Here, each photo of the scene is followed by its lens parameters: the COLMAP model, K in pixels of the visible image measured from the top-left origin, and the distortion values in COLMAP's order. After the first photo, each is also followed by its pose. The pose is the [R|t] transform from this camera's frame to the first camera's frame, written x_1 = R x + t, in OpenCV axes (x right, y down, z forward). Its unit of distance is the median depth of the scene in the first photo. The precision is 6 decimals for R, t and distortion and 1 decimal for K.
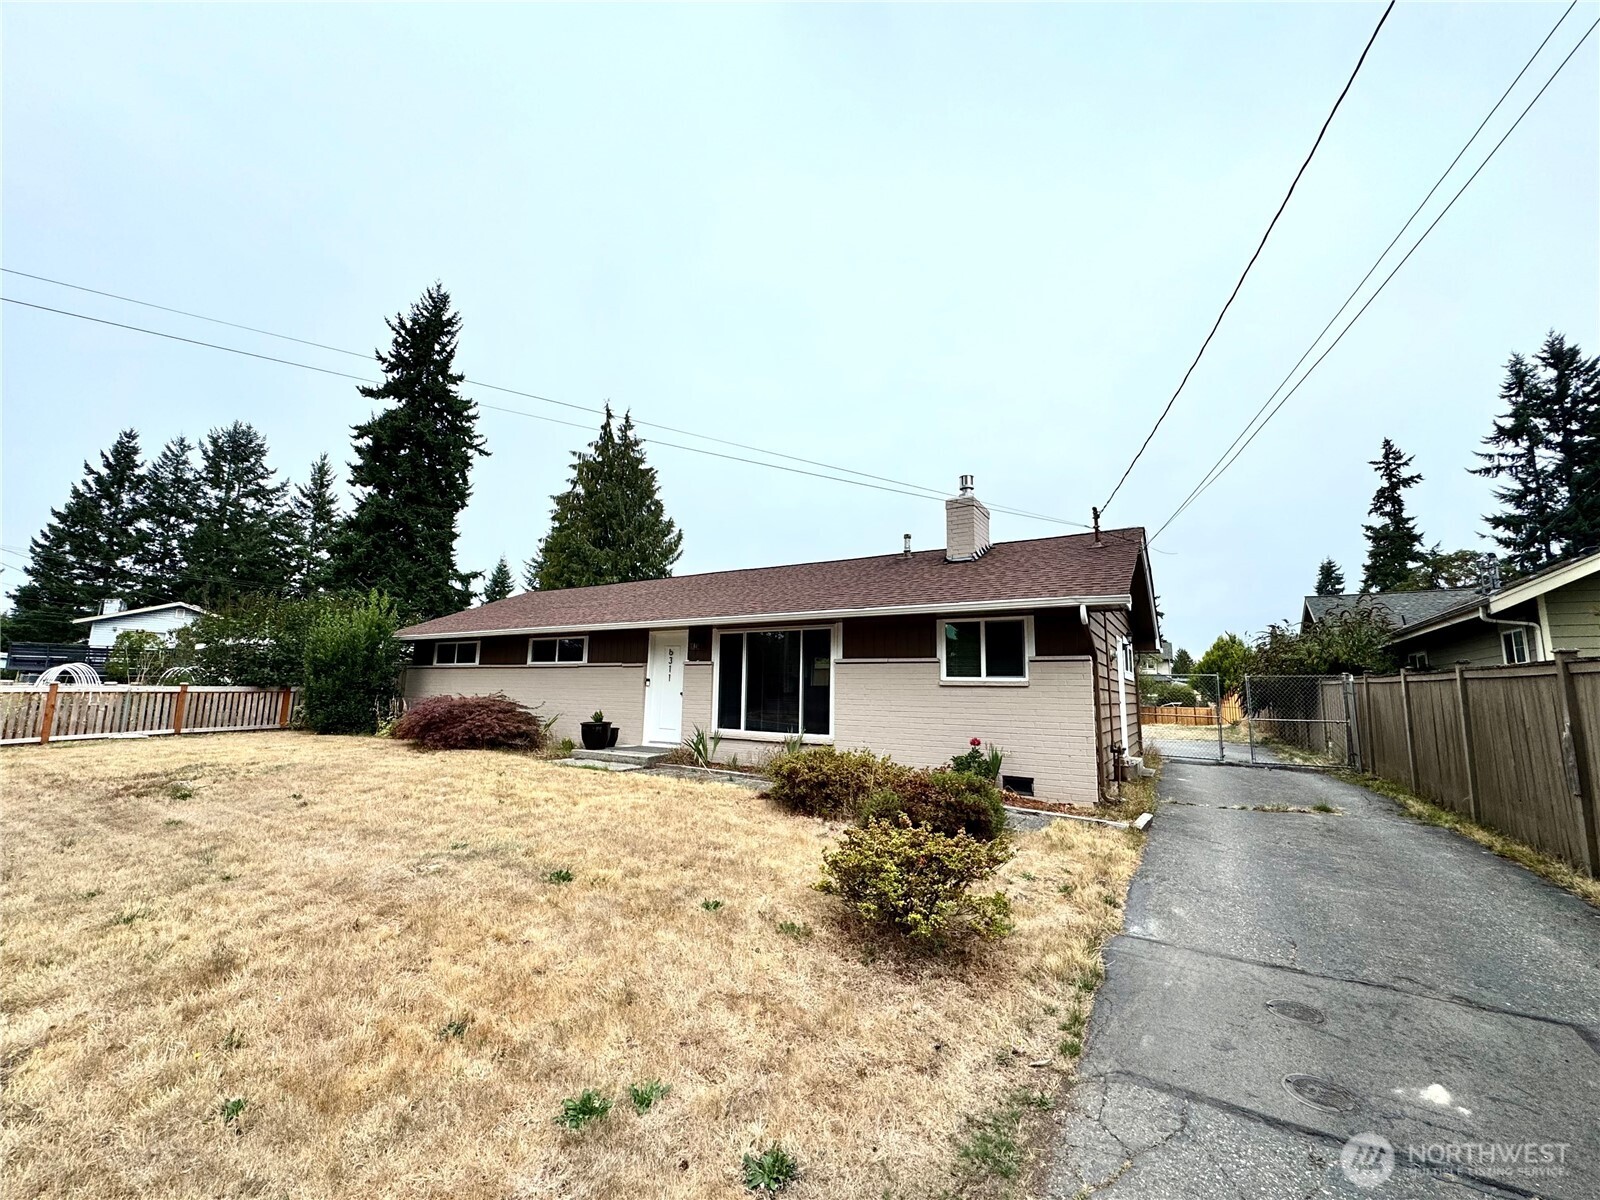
lens RADIAL K [[642.3, 0, 797.3], [0, 642.3, 603.2], [0, 0, 1]] dist [-0.001693, -0.000104]
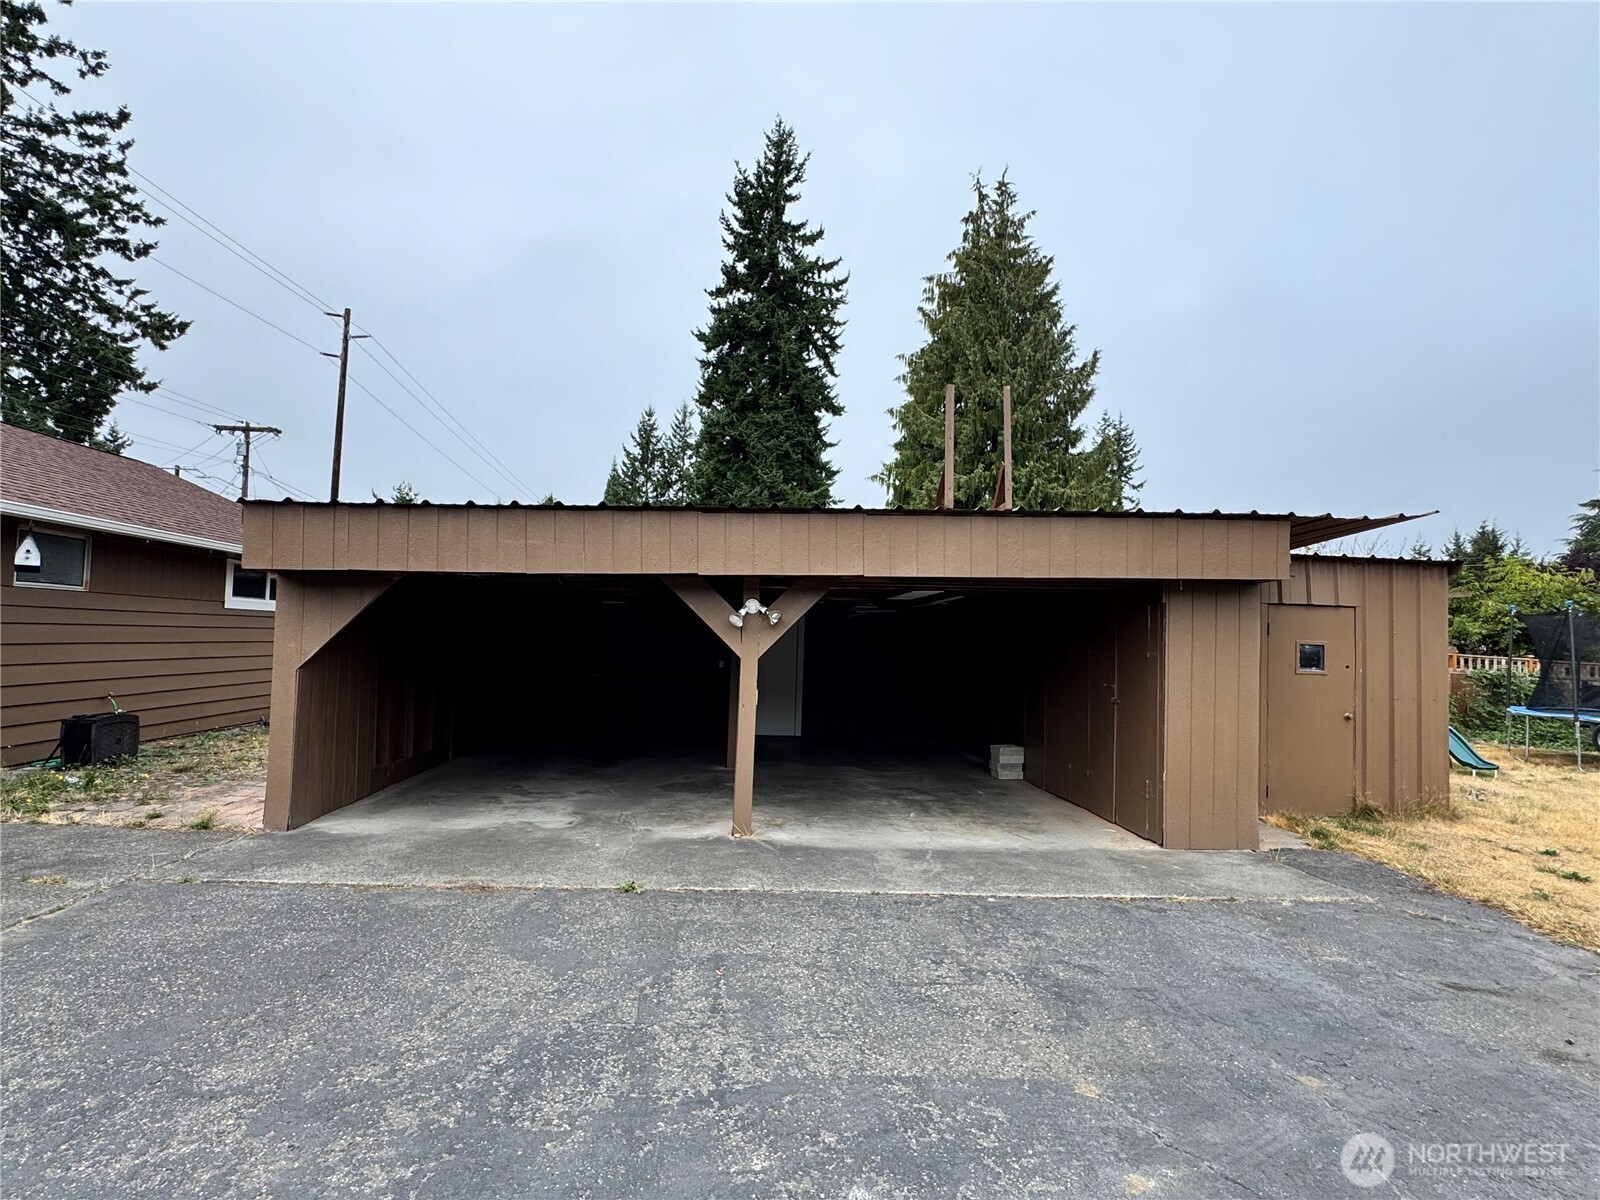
lens RADIAL K [[796.6, 0, 800.0], [0, 796.6, 600.0], [0, 0, 1]] dist [0.000018, -0.000104]
pose [[0.605934, -0.041683, -0.794422, 0.187700], [0.093596, 0.995426, 0.019160, 0.055509], [0.789990, -0.085964, 0.607064, 0.394610]]
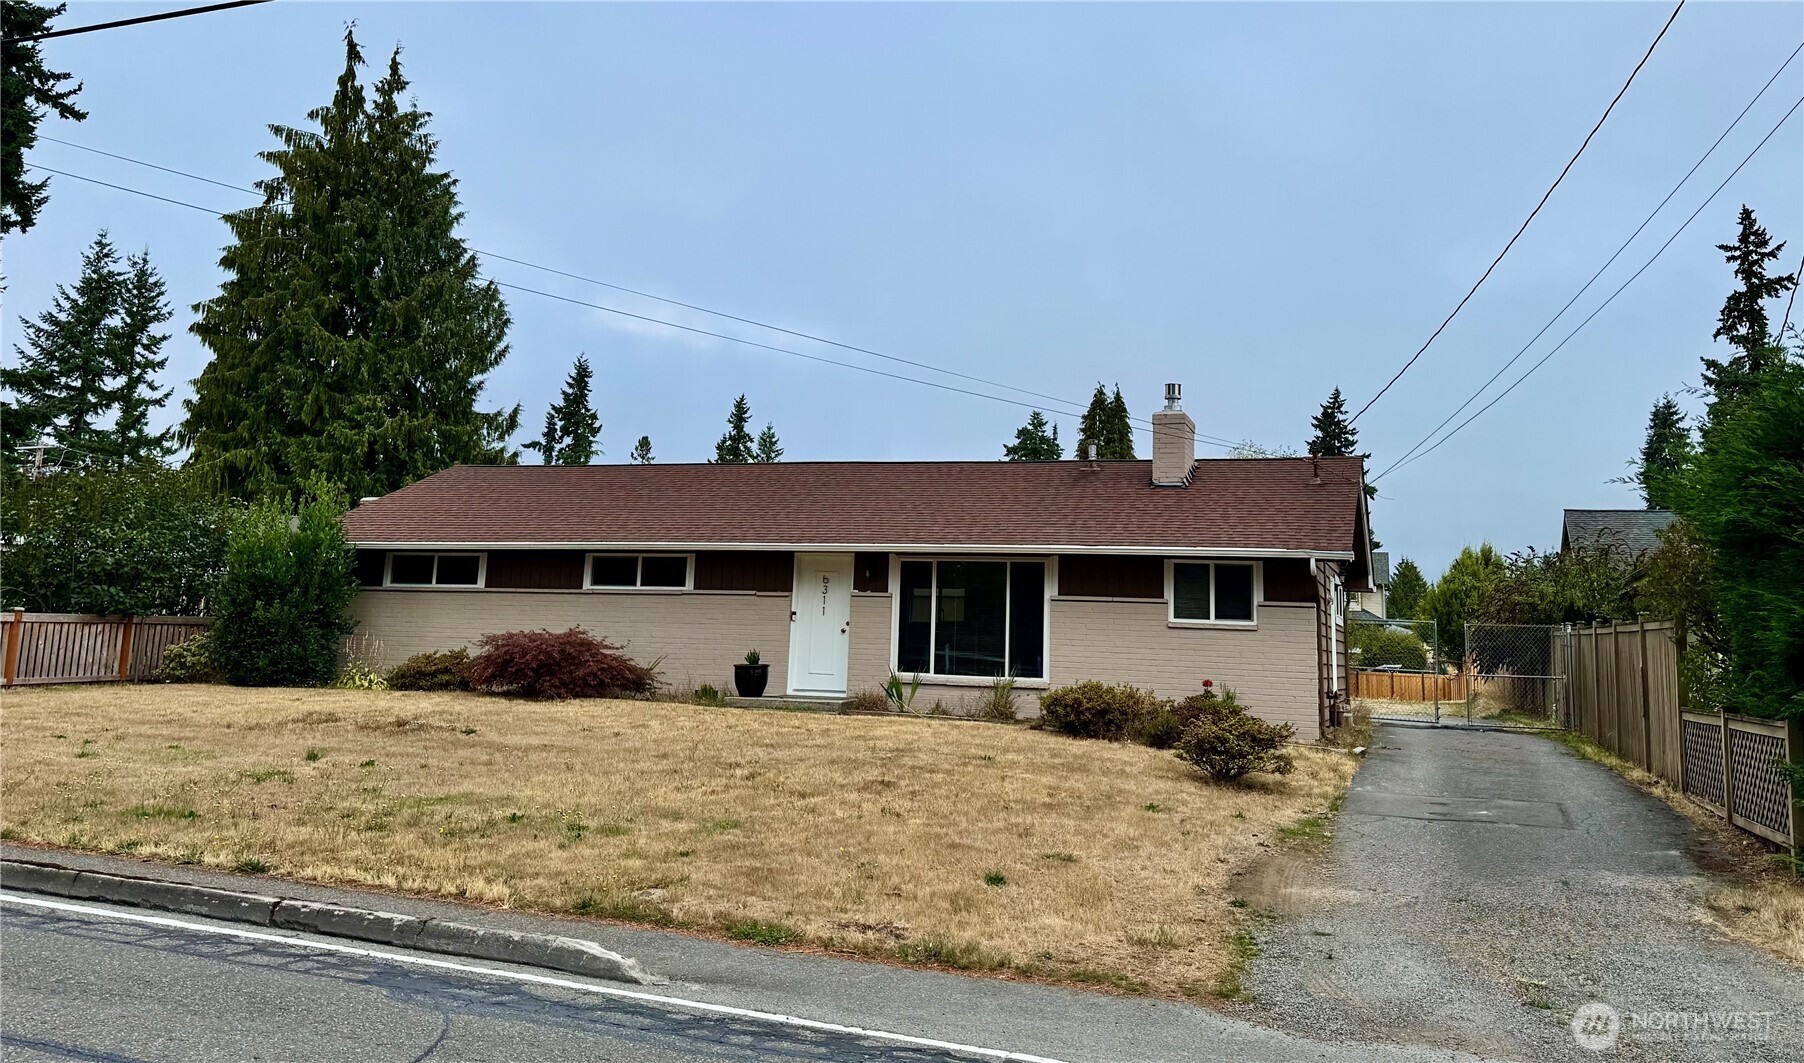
lens RADIAL K [[1517.4, 0, 907.8], [0, 1517.4, 393.0], [0, 0, 1]] dist [0.184779, -0.334050]
pose [[0.974110, 0.049138, 0.220668, -0.136294], [-0.044870, 0.998697, -0.024315, -0.030255], [-0.221575, 0.013785, 0.975046, -0.234569]]
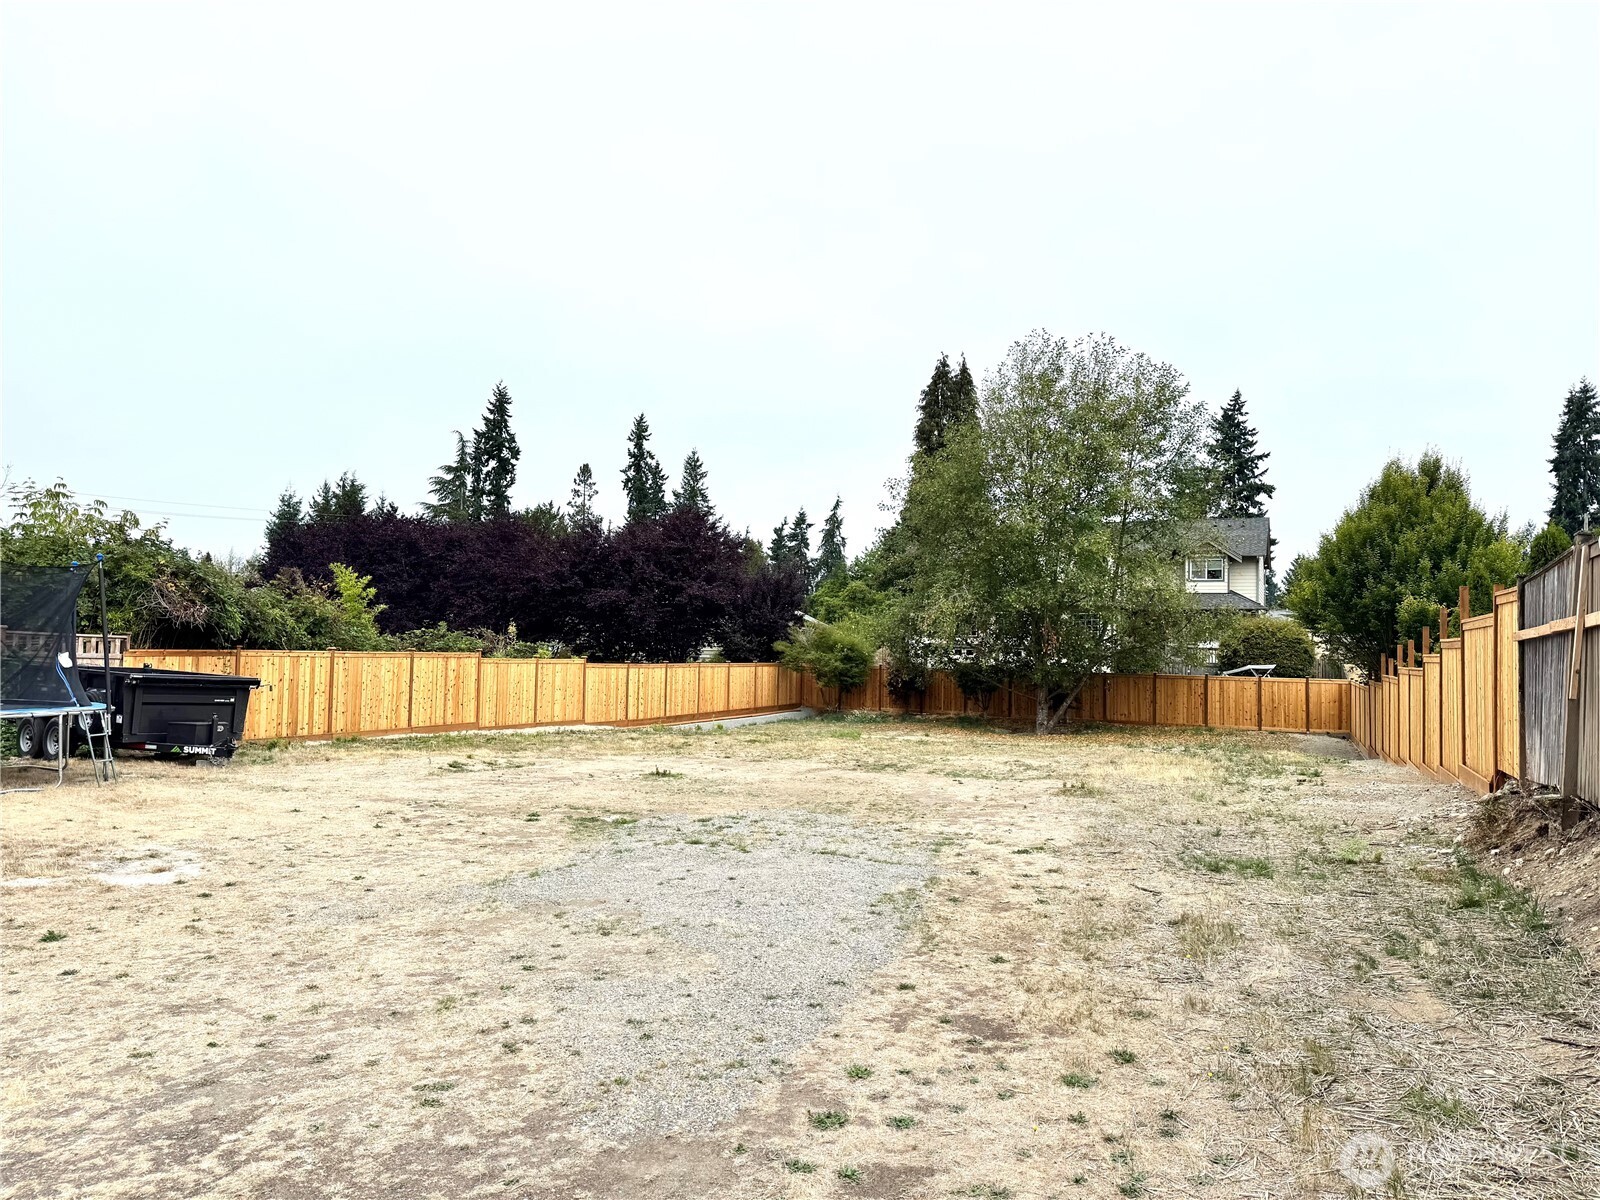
lens RADIAL K [[1119.6, 0, 800.0], [0, 1119.6, 600.0], [0, 0, 1]] dist [0.080325, -0.001636]
pose [[0.993155, 0.003617, 0.116751, 0.303775], [-0.015414, 0.994838, 0.100298, 0.067964], [-0.115786, -0.101411, 0.988084, 0.470574]]
